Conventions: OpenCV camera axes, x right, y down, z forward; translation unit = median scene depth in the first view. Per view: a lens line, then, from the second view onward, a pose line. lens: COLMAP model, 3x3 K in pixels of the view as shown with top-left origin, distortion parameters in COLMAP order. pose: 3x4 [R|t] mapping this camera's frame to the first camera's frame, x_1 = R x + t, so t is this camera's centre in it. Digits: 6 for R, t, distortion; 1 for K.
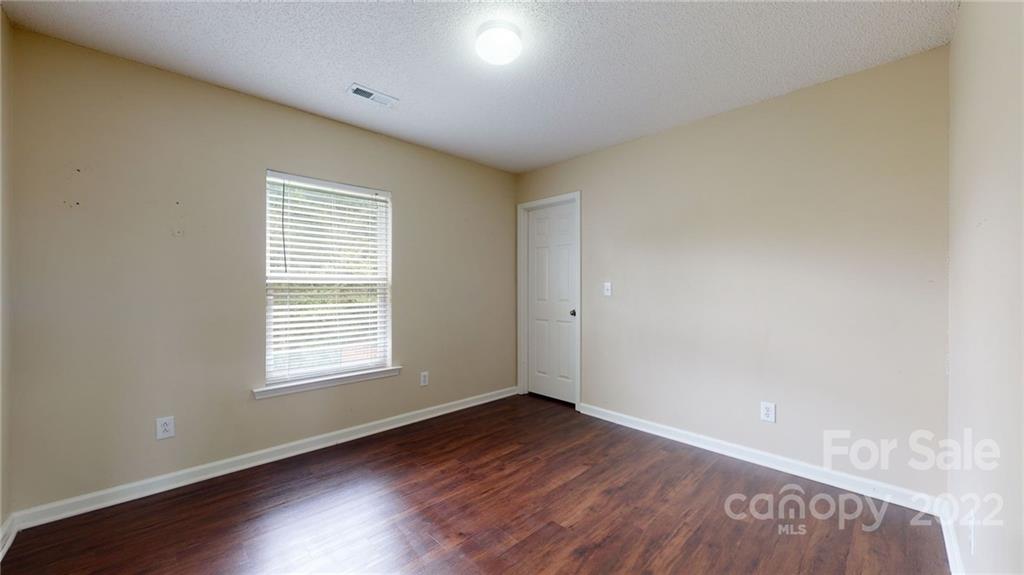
lens RADIAL K [[376.4, 0, 512.0], [0, 376.4, 287.5], [0, 0, 1]] dist [-0.009520, -0.000025]
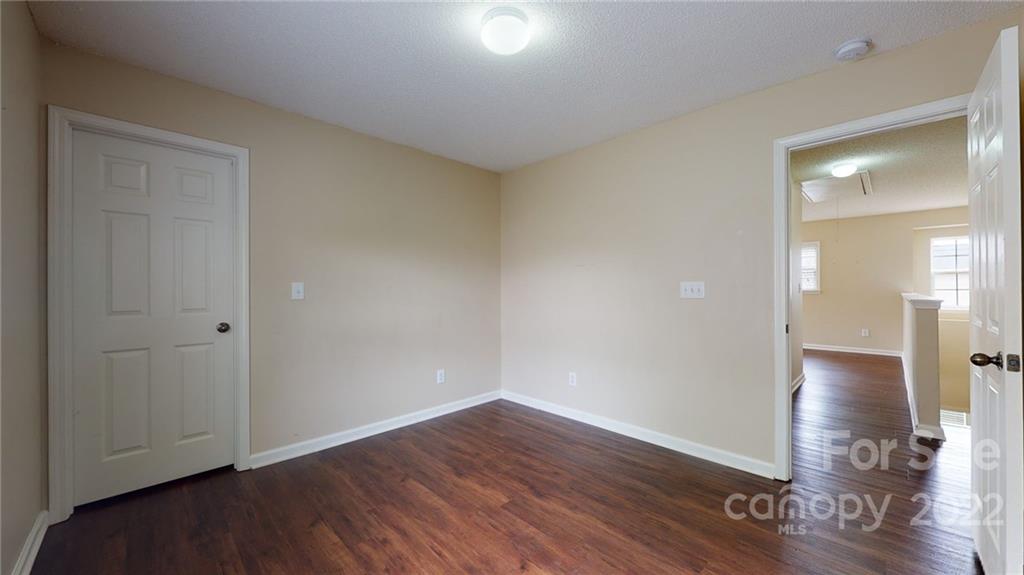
lens RADIAL K [[376.4, 0, 512.0], [0, 376.4, 287.5], [0, 0, 1]] dist [-0.009520, -0.000025]
pose [[-0.026038, 0.005672, 0.999645, -0.731308], [0.002360, 0.999981, -0.005613, 0.003493], [-0.999658, 0.002213, -0.026051, 0.752628]]
